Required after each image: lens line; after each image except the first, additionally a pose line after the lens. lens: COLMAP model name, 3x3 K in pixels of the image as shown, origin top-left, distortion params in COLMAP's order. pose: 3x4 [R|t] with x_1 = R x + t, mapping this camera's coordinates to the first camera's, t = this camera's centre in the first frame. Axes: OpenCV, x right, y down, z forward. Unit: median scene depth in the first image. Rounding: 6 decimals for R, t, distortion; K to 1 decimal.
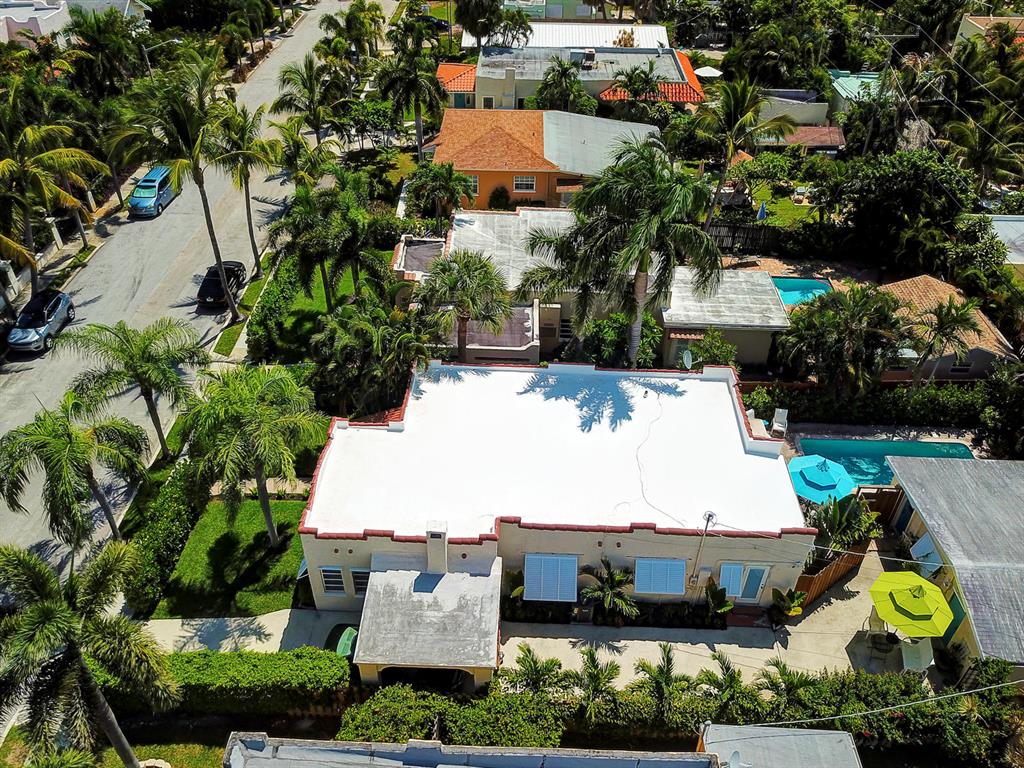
lens RADIAL K [[795.2, 0, 507.1], [0, 795.2, 376.7], [0, 0, 1]] dist [0.006022, -0.023660]
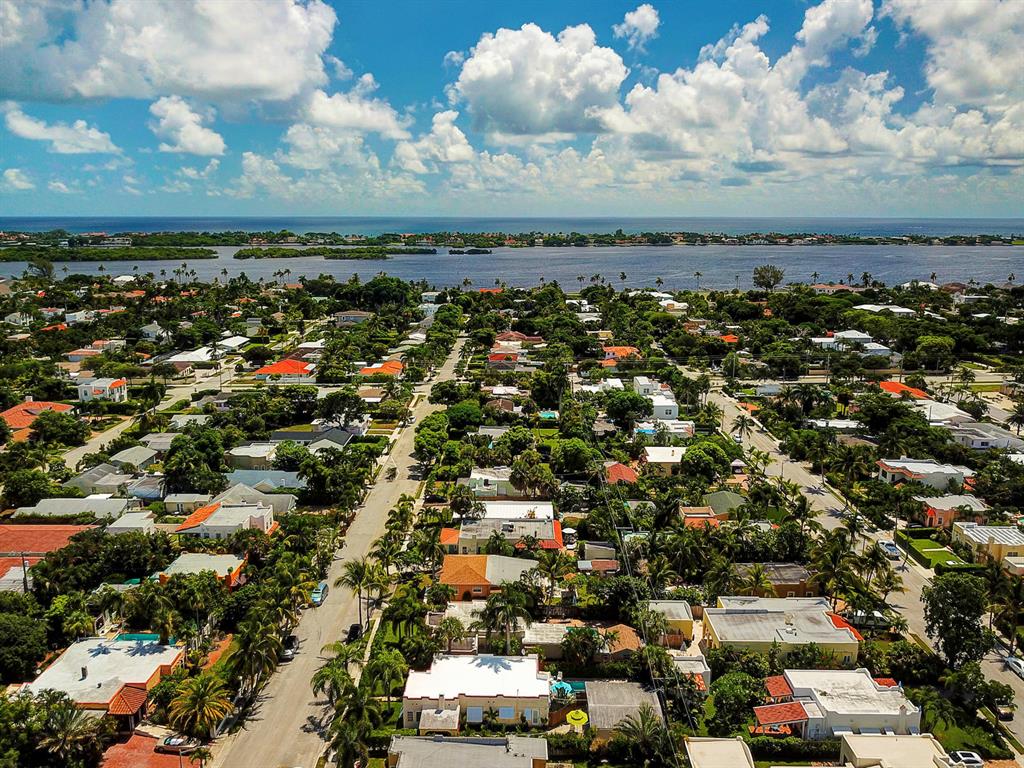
lens RADIAL K [[795.2, 0, 504.2], [0, 795.2, 375.0], [0, 0, 1]] dist [0.006022, -0.023660]
pose [[0.999897, -0.012592, 0.006893, 0.114352], [0.014347, 0.892692, -0.450440, 0.318091], [-0.000481, 0.450492, 0.892780, -1.736515]]
